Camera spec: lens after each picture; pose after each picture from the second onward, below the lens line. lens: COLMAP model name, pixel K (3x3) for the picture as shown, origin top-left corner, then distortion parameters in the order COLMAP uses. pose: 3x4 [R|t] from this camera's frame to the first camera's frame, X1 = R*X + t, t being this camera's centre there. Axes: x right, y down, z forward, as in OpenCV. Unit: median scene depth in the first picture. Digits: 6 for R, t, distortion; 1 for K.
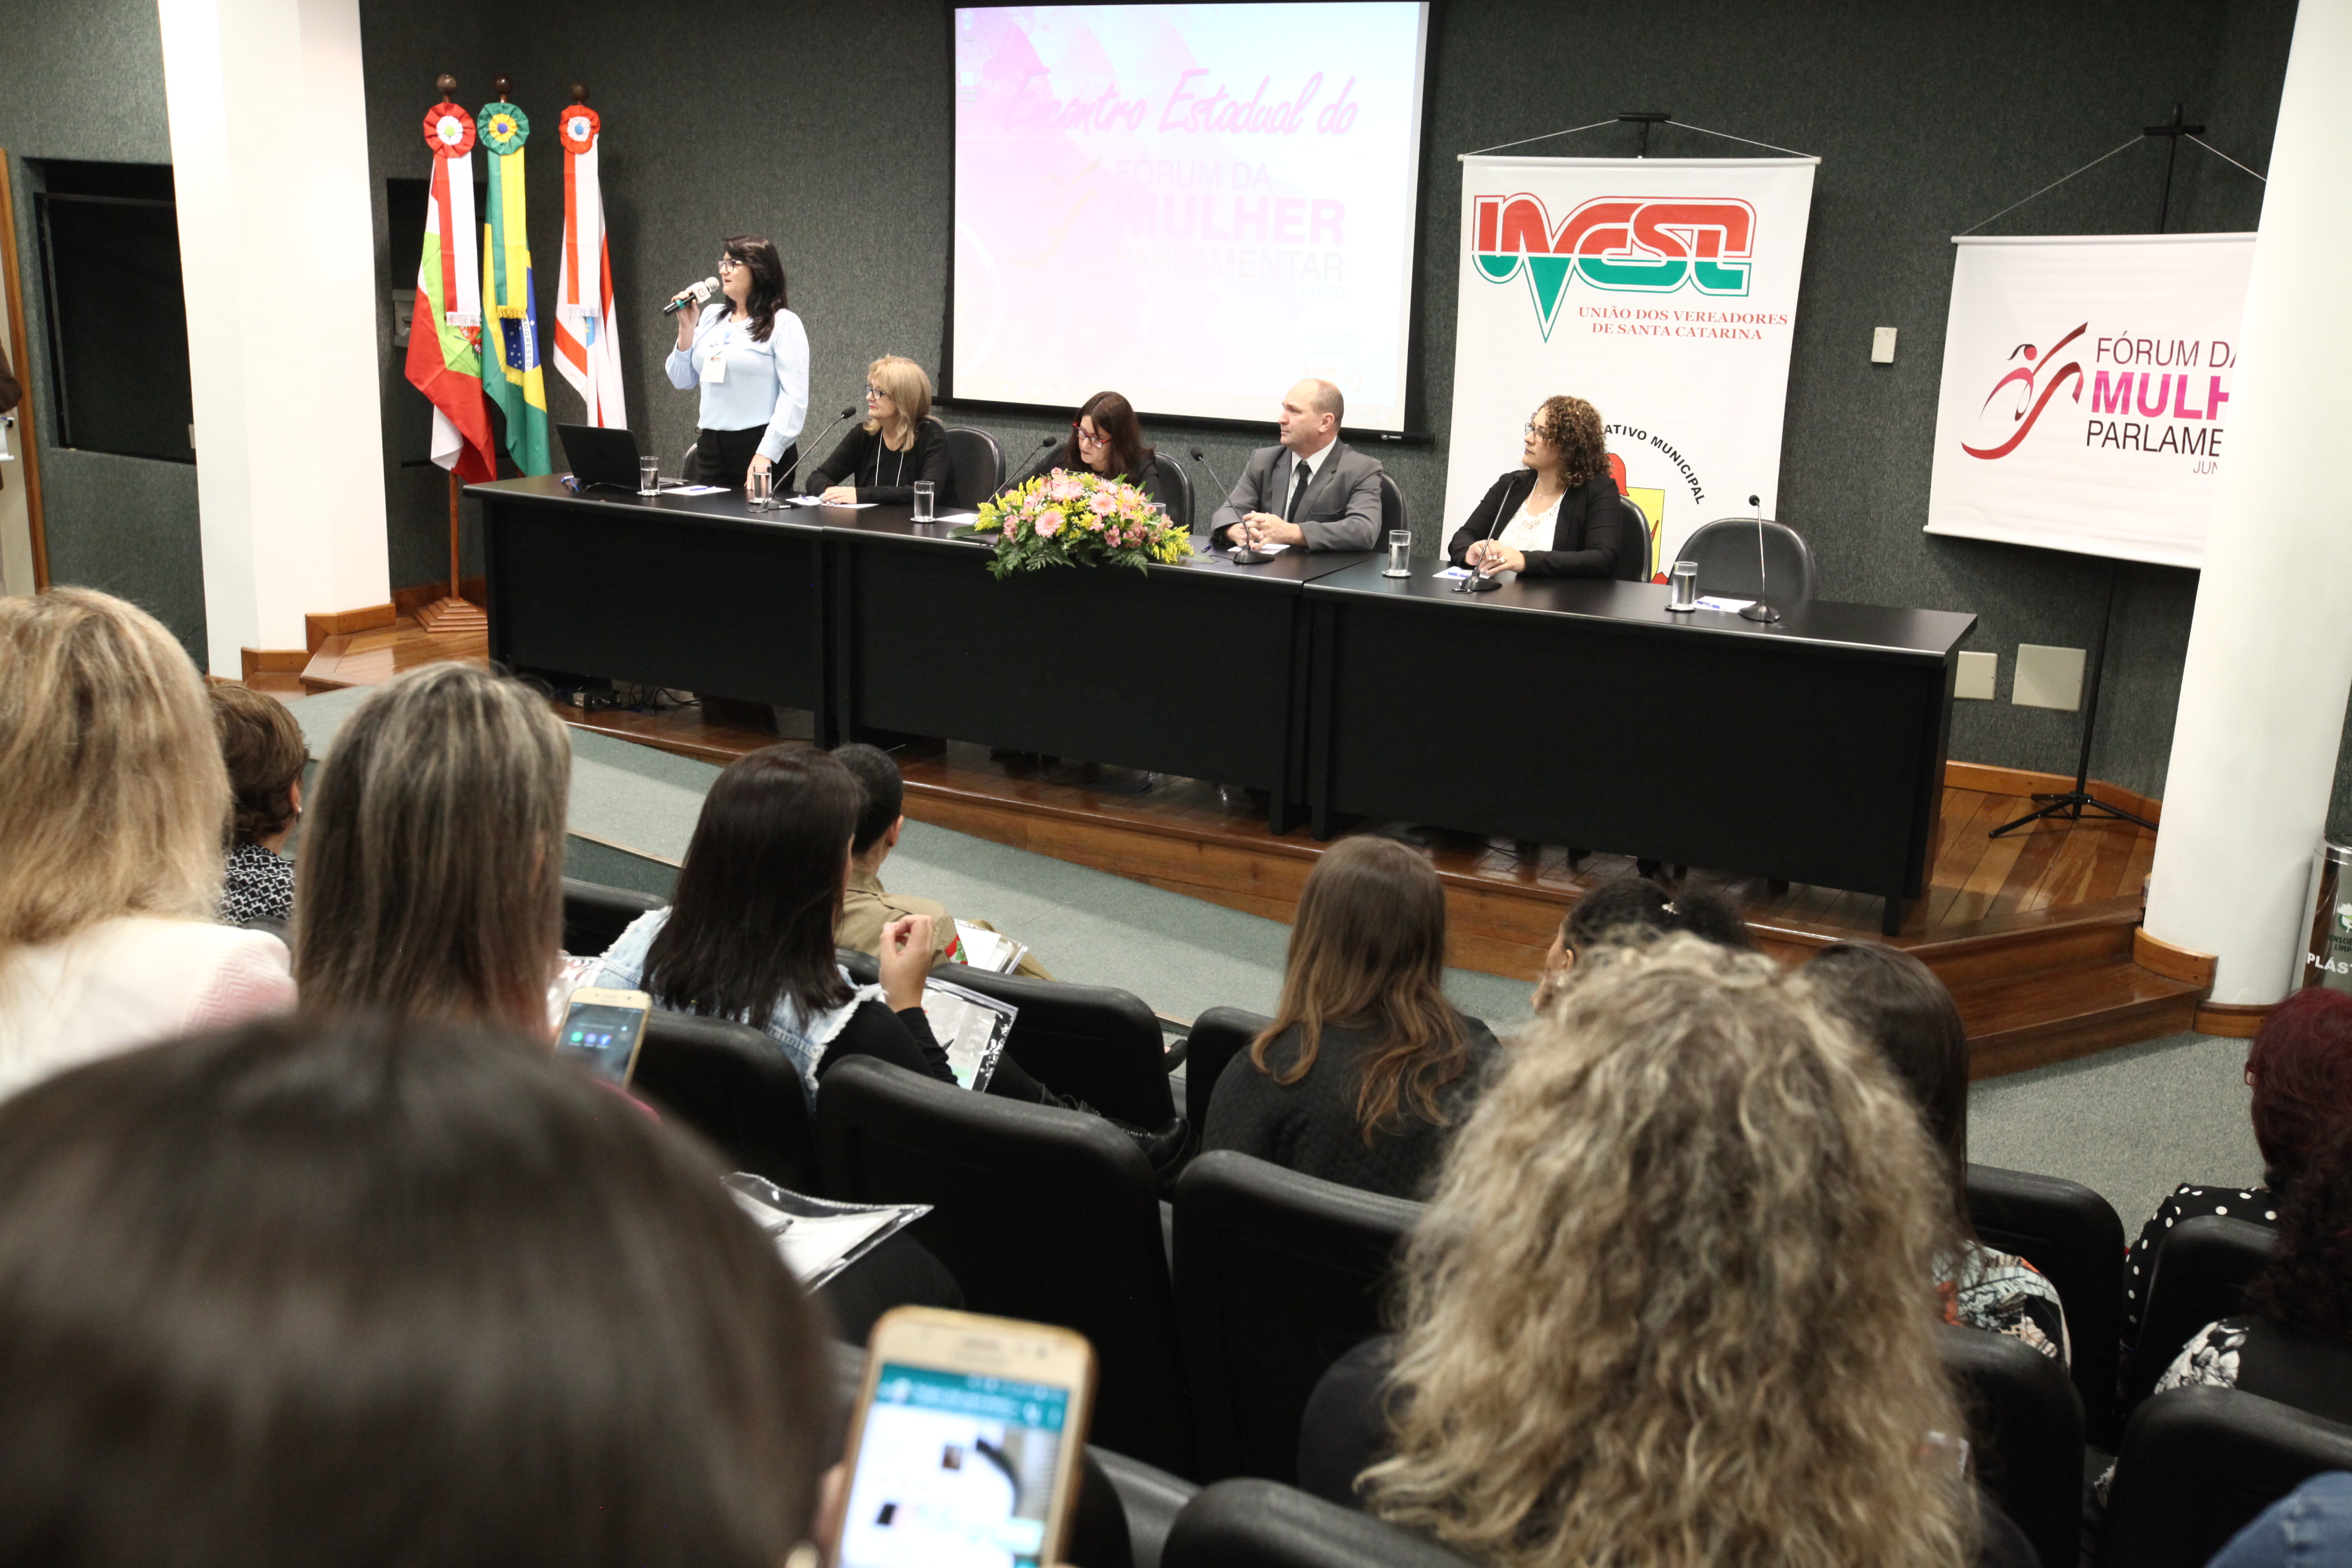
lens RADIAL K [[2218.7, 0, 1176.0], [0, 2218.7, 784.0], [0, 0, 1]] dist [-0.011875, 0.156814]
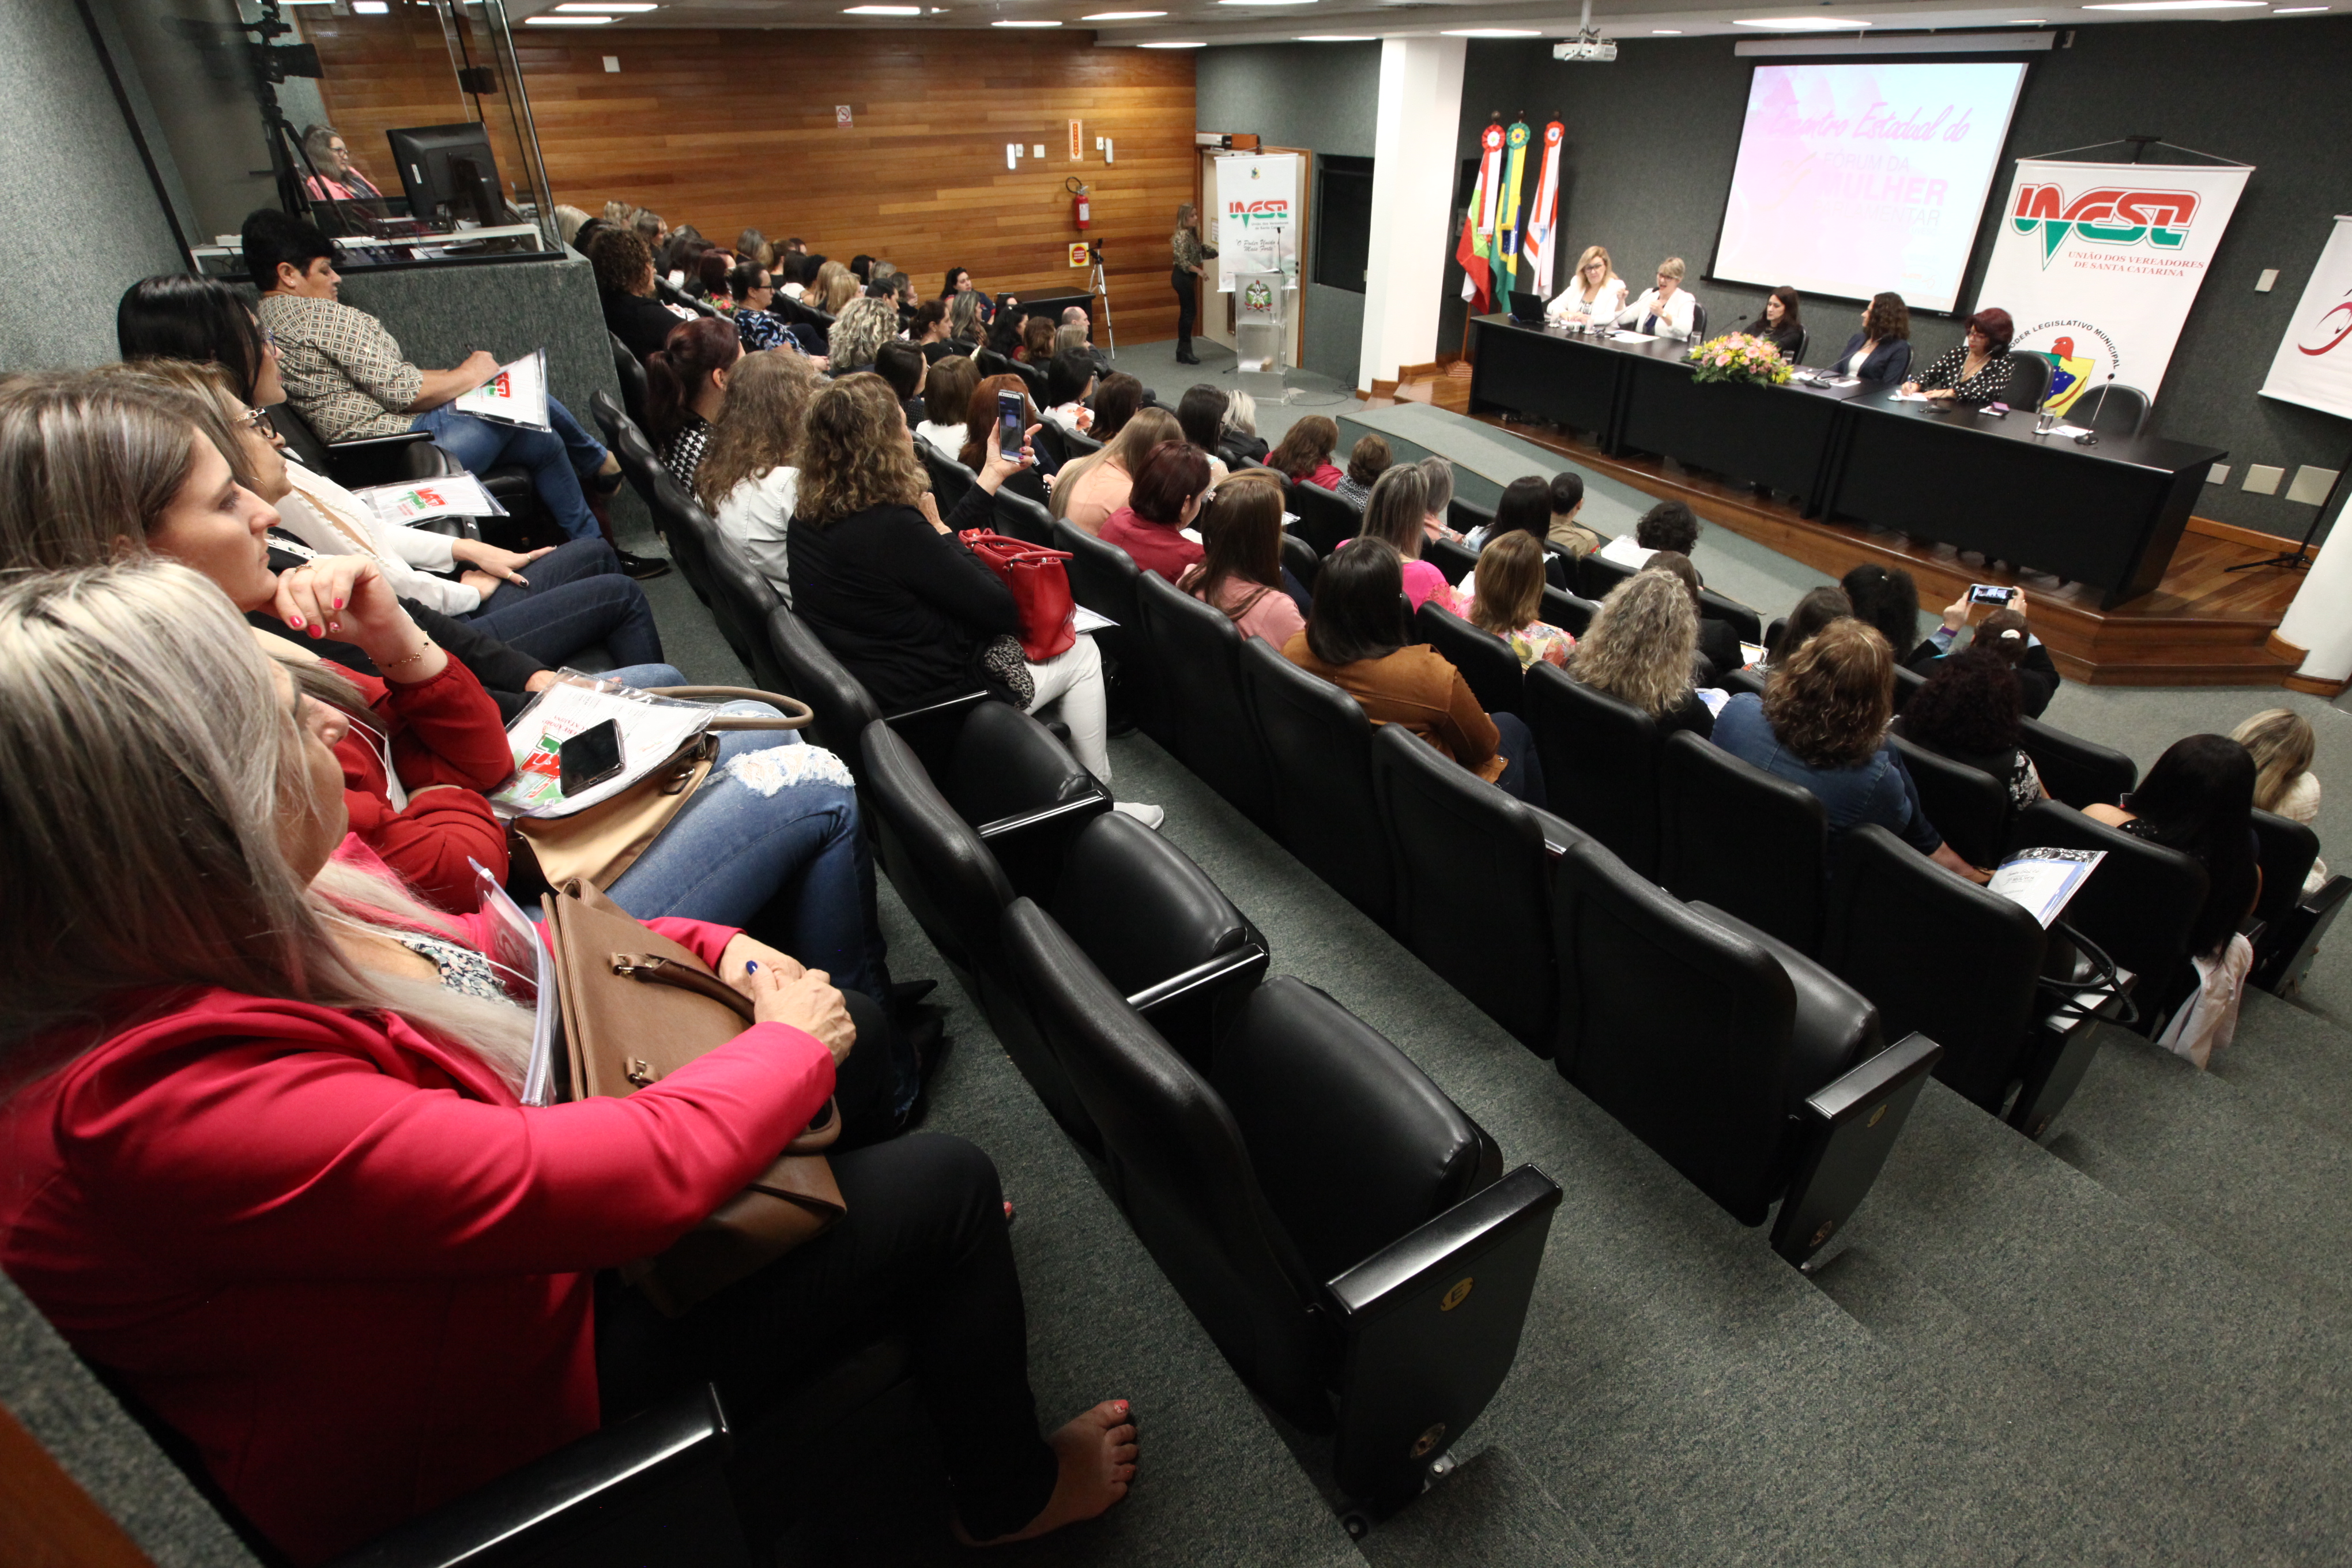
lens RADIAL K [[1164.4, 0, 1175.8], [0, 1164.4, 775.5], [0, 0, 1]] dist [-0.044584, 0.019148]
pose [[0.849583, 0.233755, -0.472829, 0.099560], [-0.088877, 0.947061, 0.308507, -0.027178], [0.519913, -0.220079, 0.825383, -0.259600]]
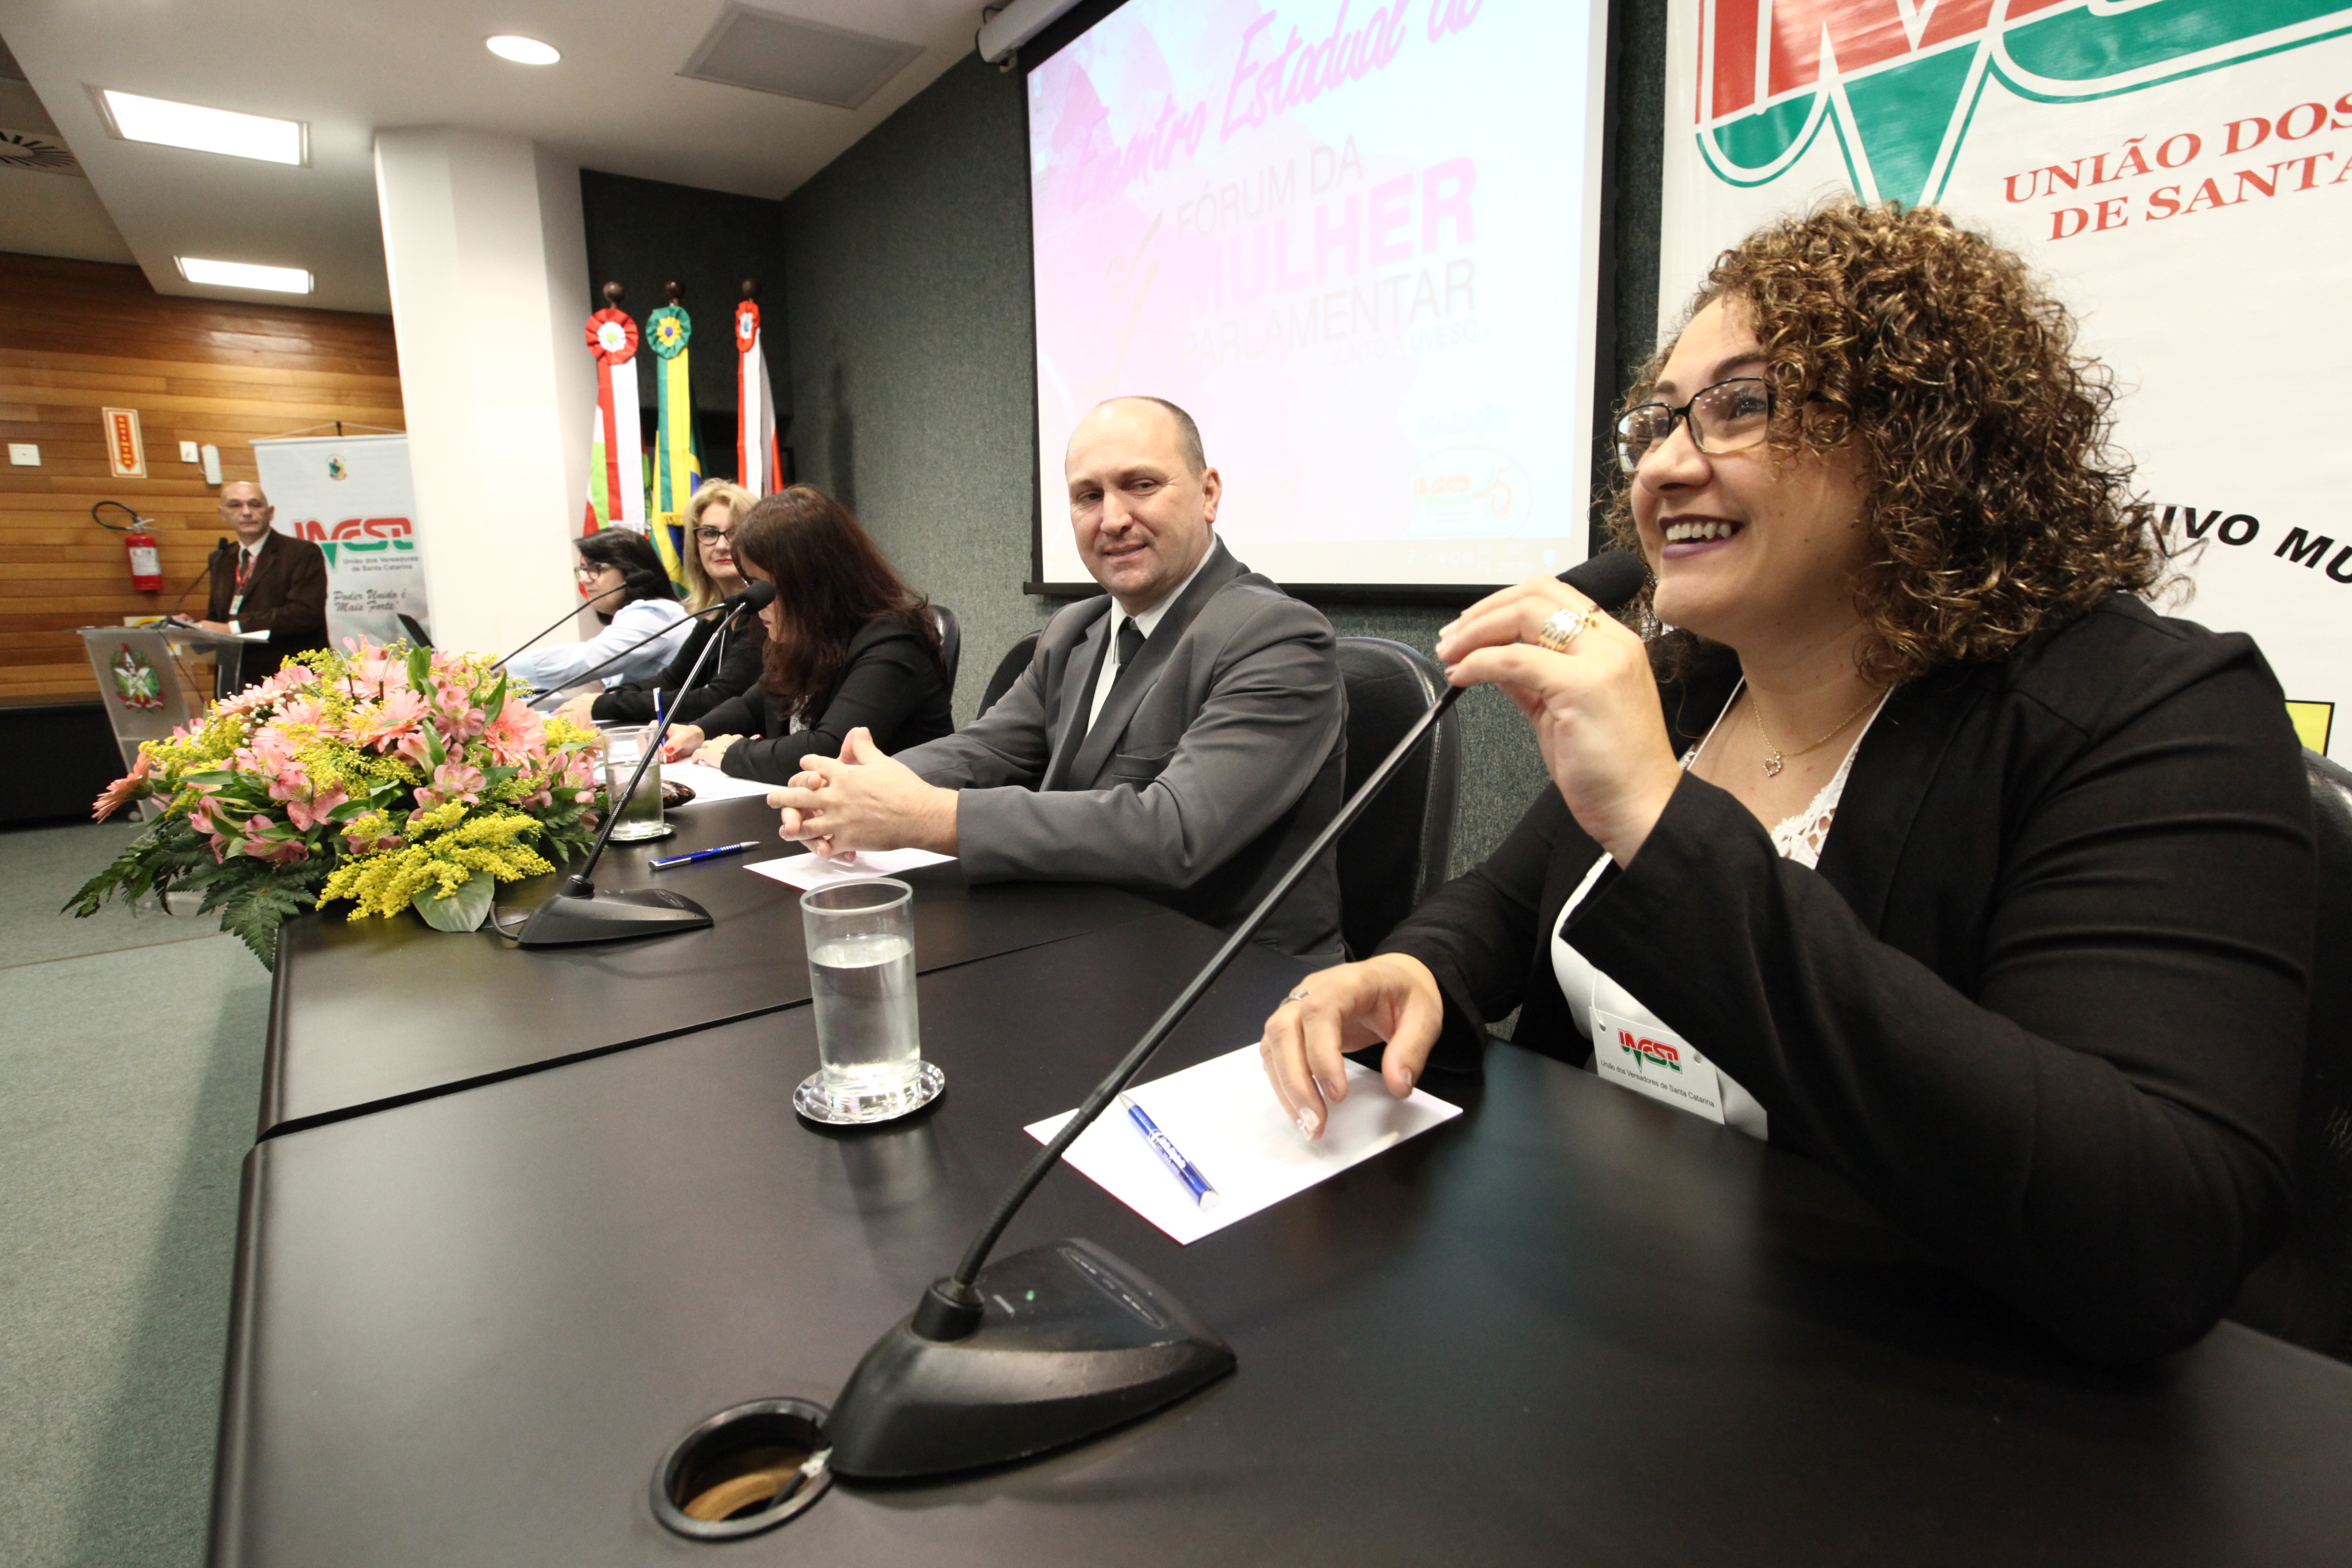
lens RADIAL K [[1164.4, 0, 1175.8], [0, 1164.4, 775.5], [0, 0, 1]] dist [-0.044584, 0.019148]
pose [[0.894197, 0.031532, -0.446561, 0.147814], [-0.063808, 0.996309, -0.057420, -0.103344], [0.443102, 0.079839, 0.892909, 0.789634]]
